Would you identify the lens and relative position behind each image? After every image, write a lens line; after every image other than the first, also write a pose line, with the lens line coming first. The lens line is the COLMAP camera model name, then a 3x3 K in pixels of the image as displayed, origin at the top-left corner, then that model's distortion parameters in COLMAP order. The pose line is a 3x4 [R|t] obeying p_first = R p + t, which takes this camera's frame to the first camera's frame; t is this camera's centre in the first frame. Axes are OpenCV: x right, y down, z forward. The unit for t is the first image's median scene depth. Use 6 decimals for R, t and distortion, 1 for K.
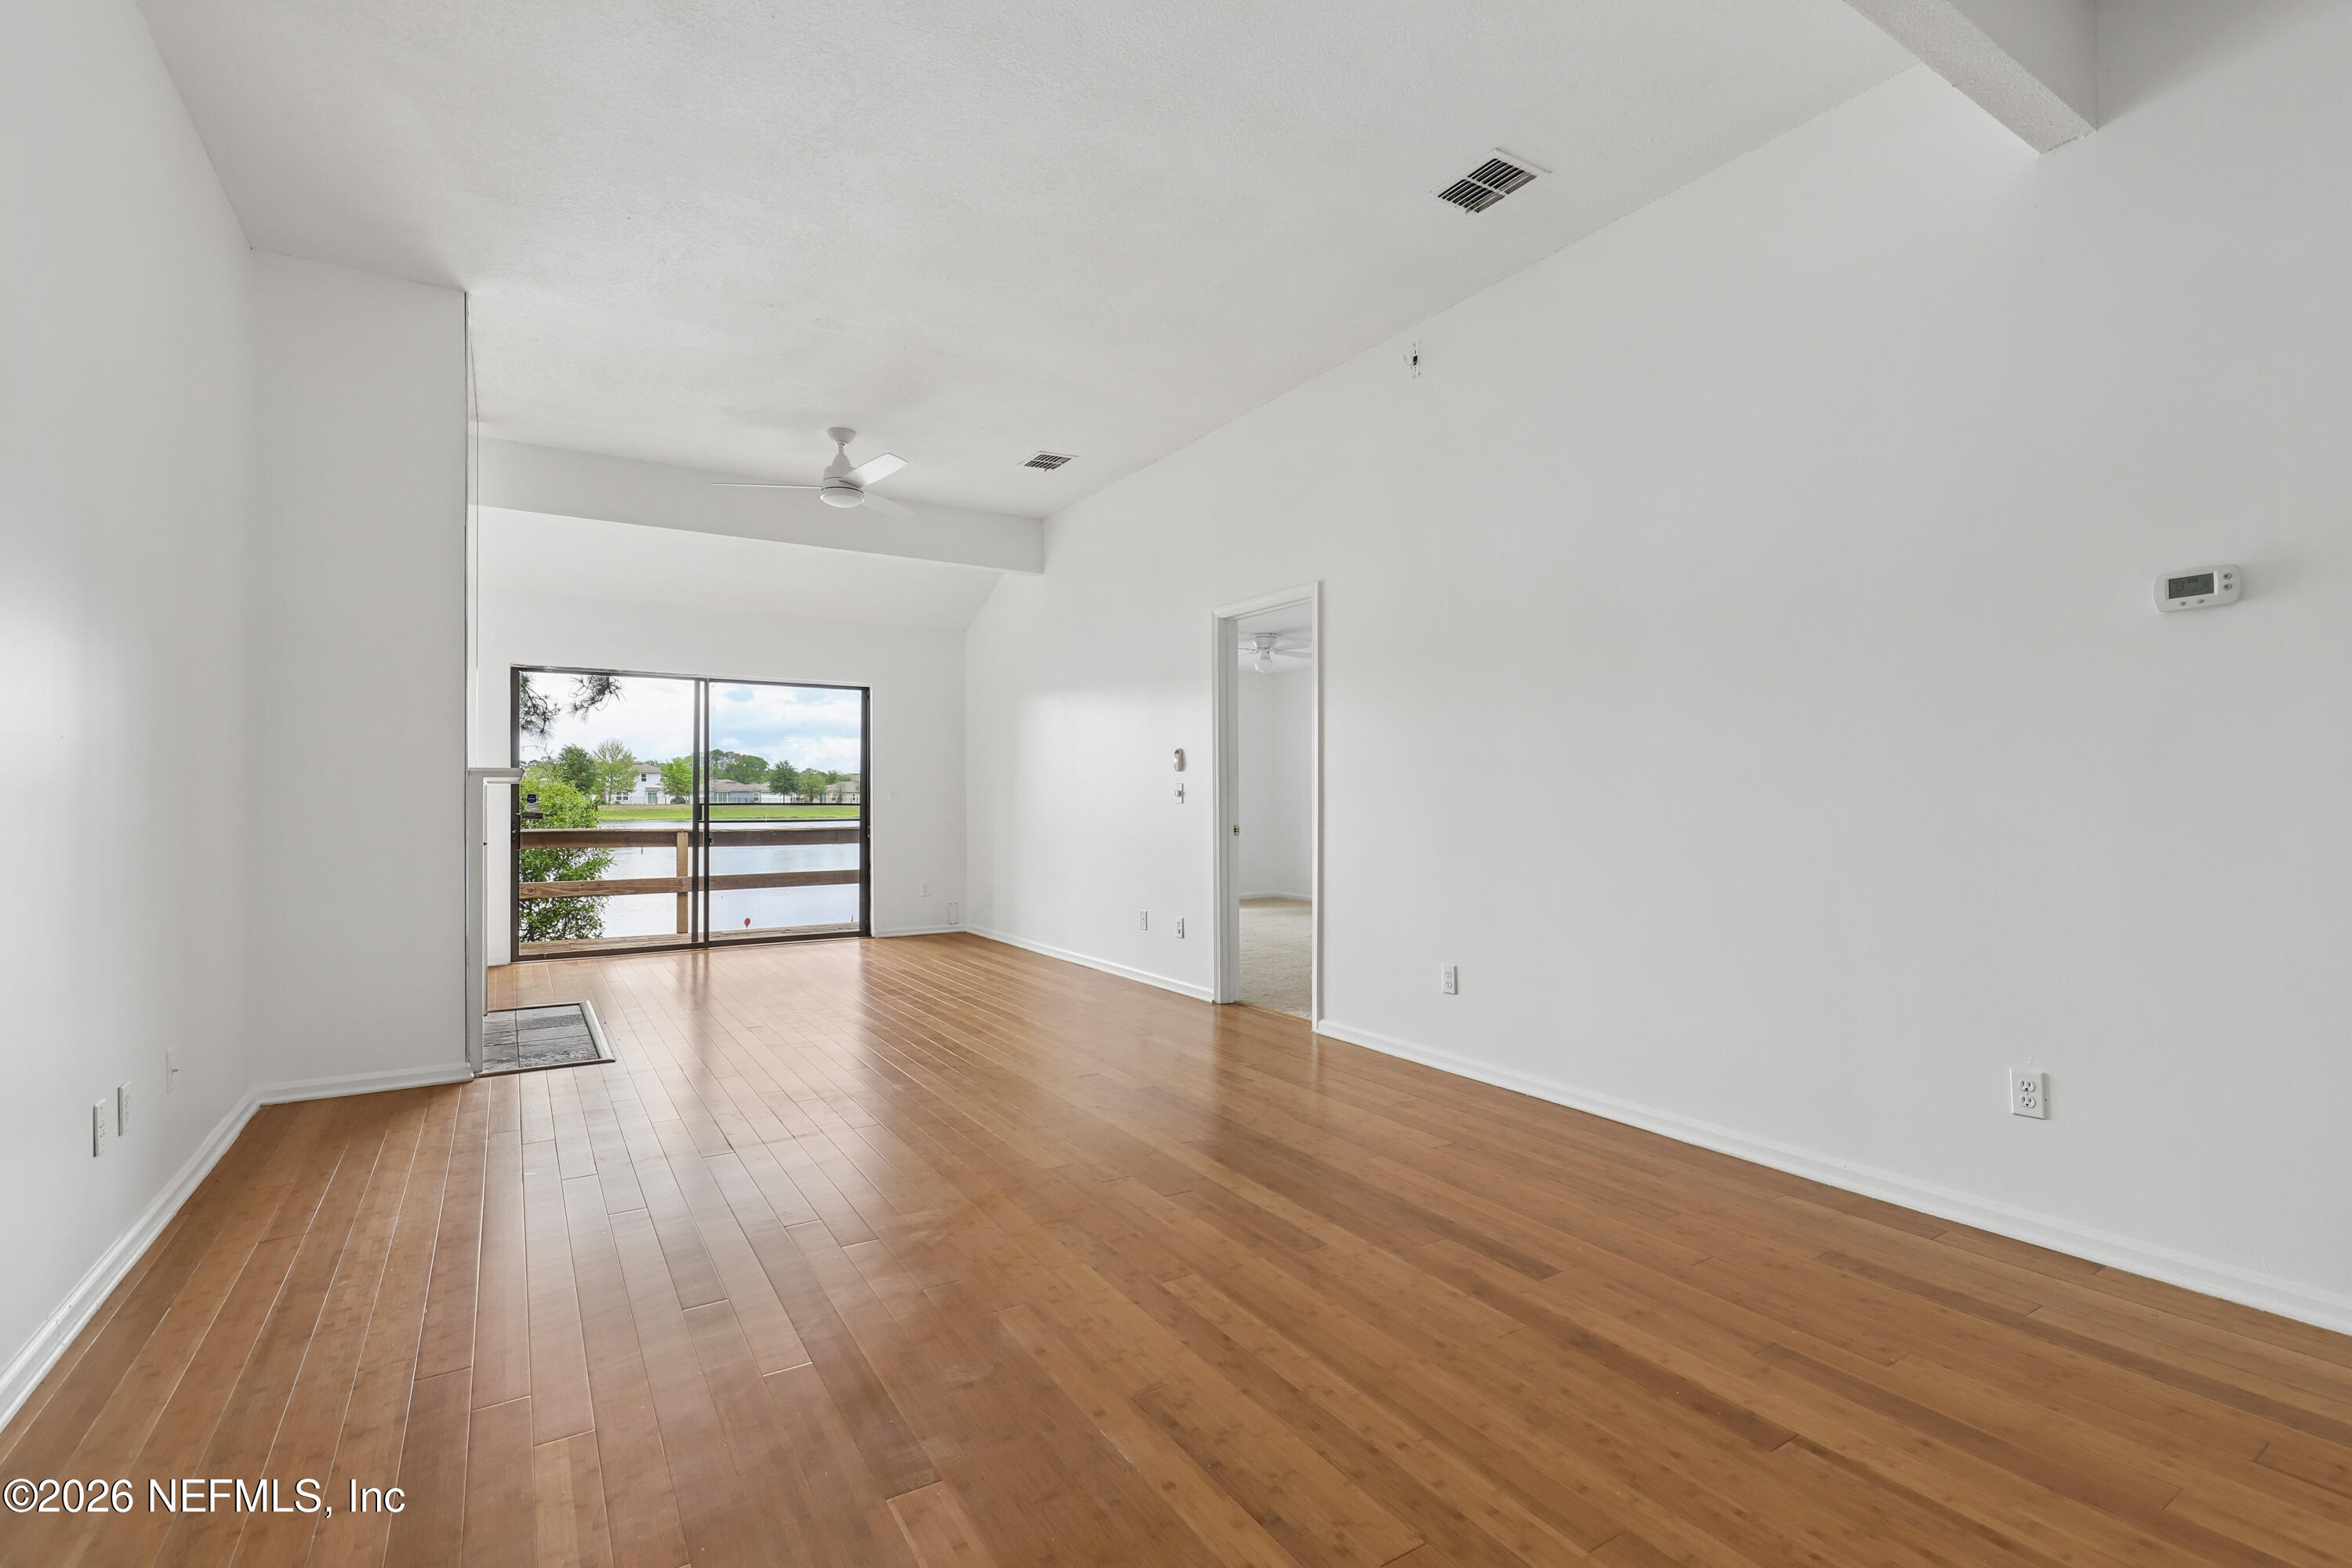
lens RADIAL K [[1072.7, 0, 1193.5], [0, 1072.7, 795.0], [0, 0, 1]] dist [0.001807, -0.000227]
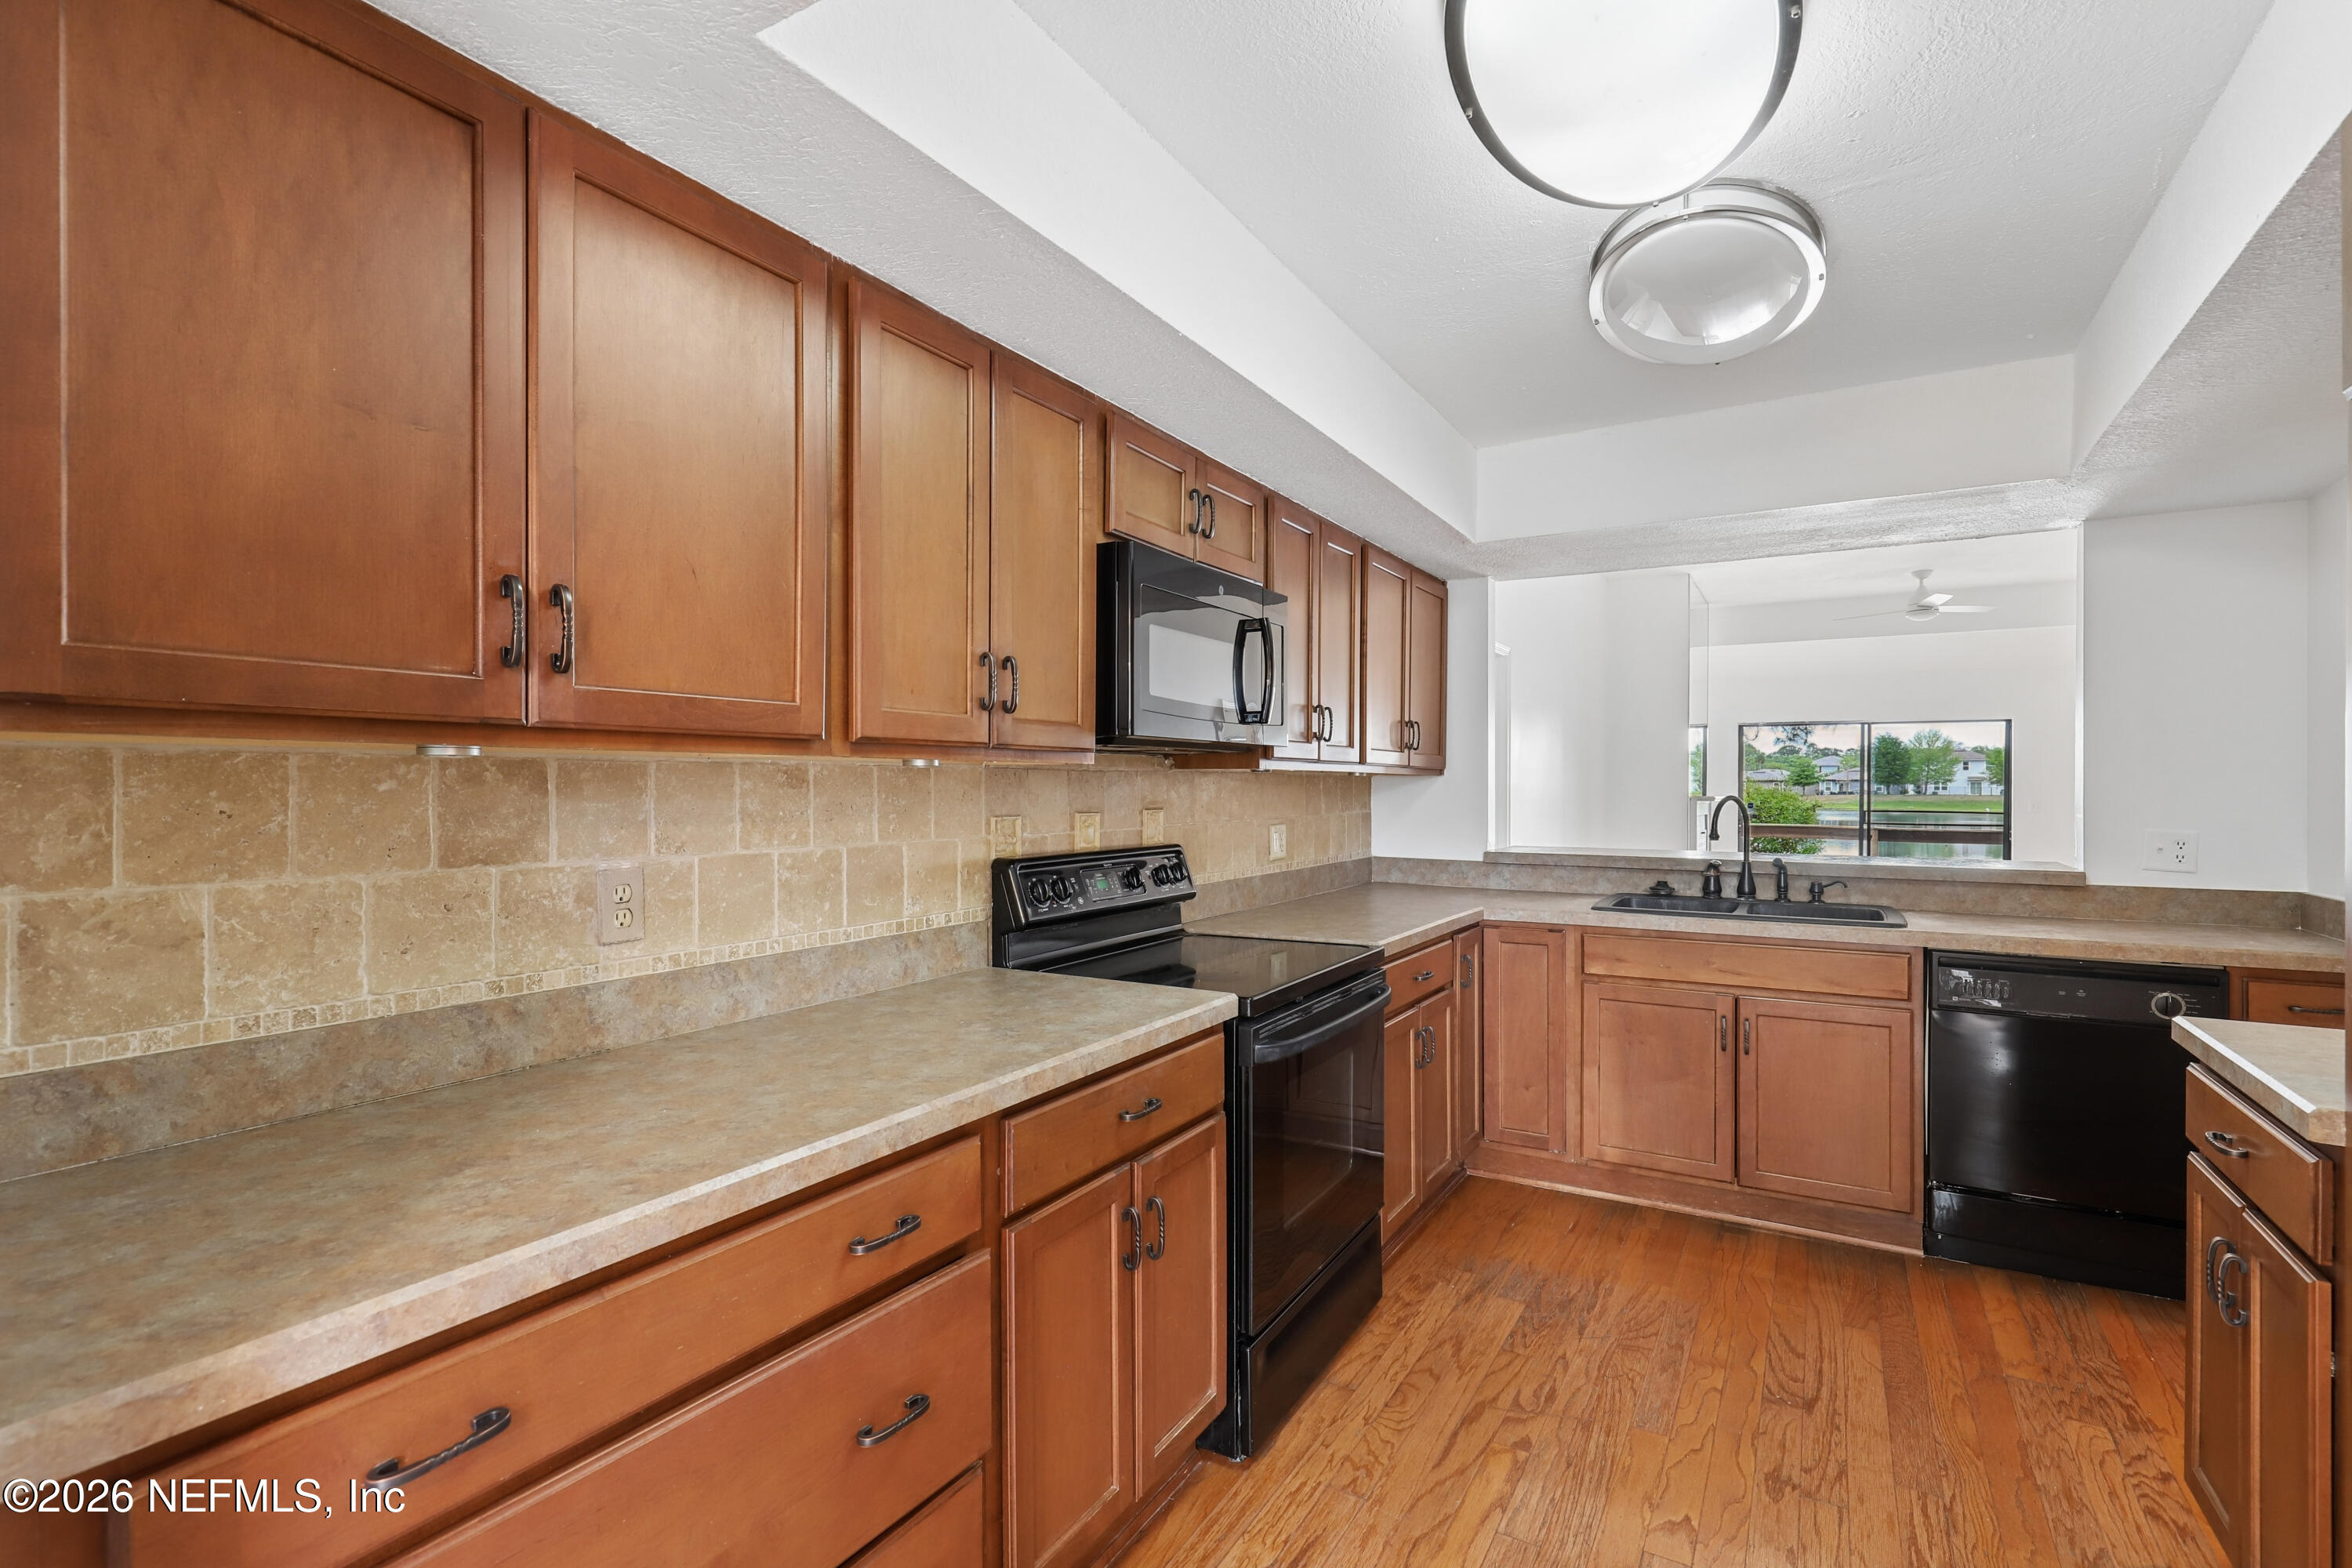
lens RADIAL K [[1072.7, 0, 1174.7], [0, 1072.7, 796.1], [0, 0, 1]] dist [0.001807, -0.000227]
pose [[0.440034, 0.011057, -0.897913, 0.393555], [-0.000348, 0.999926, 0.012143, -0.025776], [0.897981, -0.005031, 0.440006, -0.426569]]
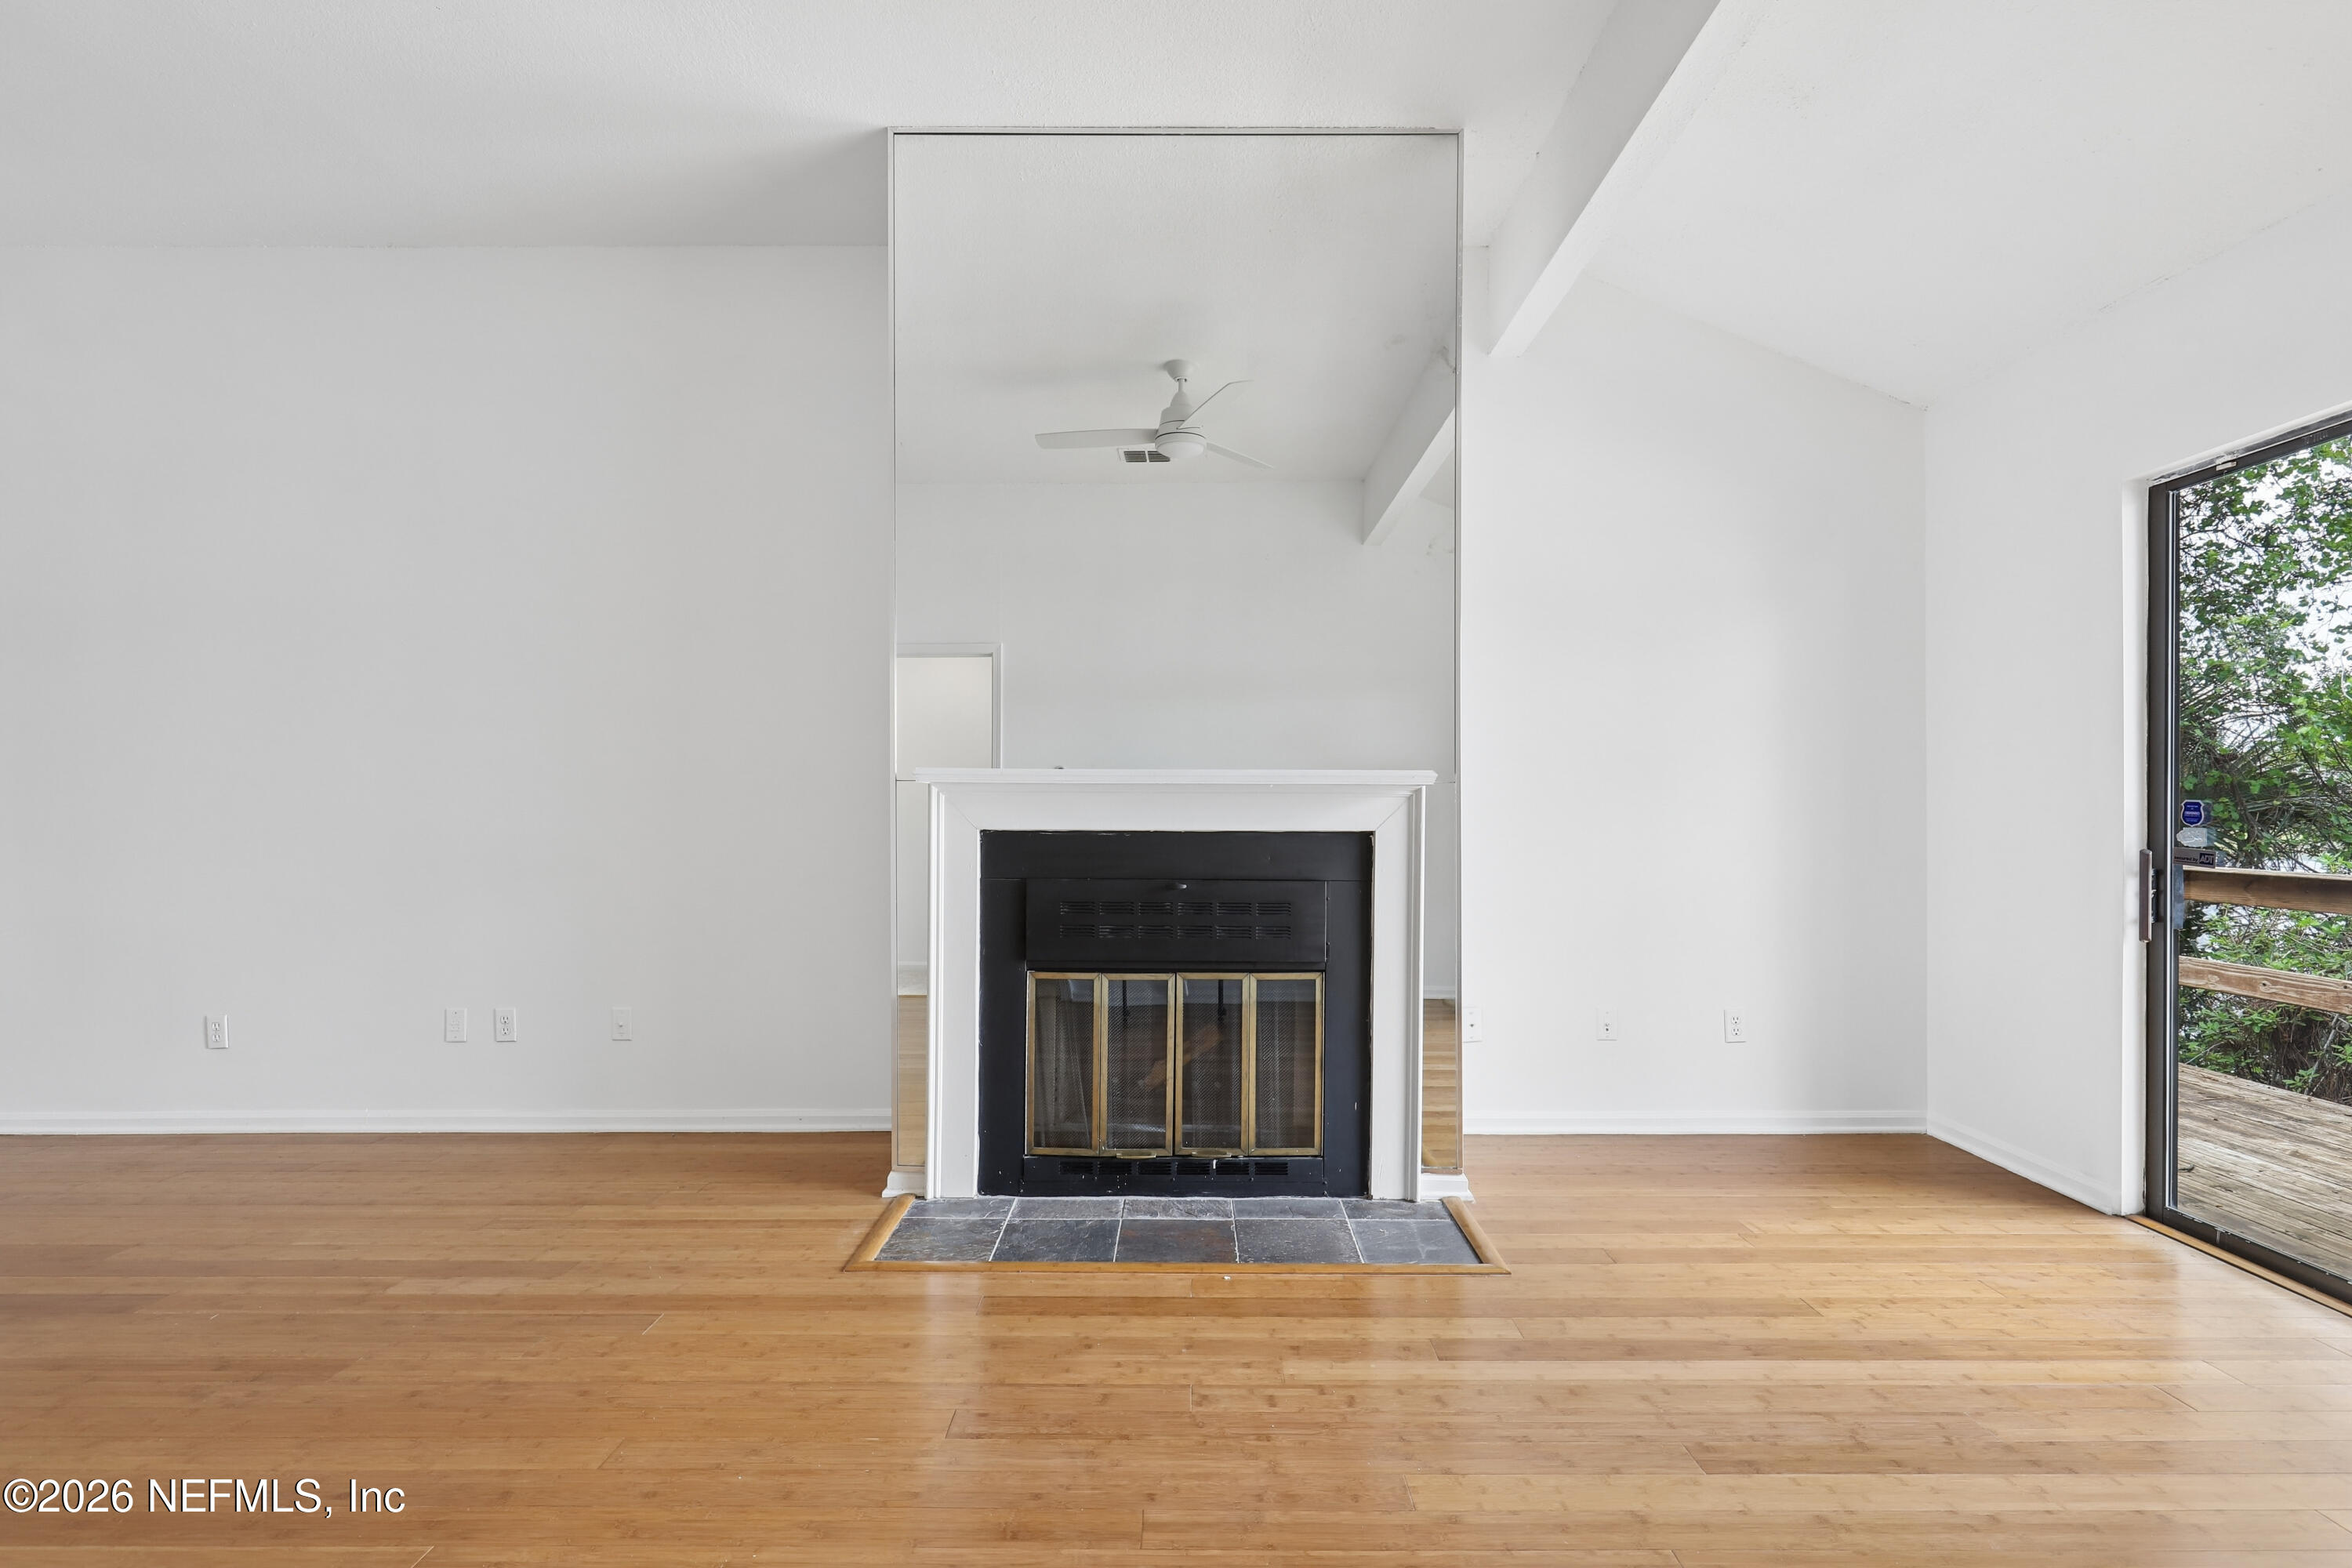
lens RADIAL K [[1072.7, 0, 1184.5], [0, 1072.7, 802.7], [0, 0, 1]] dist [0.001807, -0.000227]
pose [[-0.540775, -0.001351, -0.841166, -0.081281], [0.002582, 0.999991, -0.003266, -0.000237], [0.841163, -0.003938, -0.540767, 0.774143]]
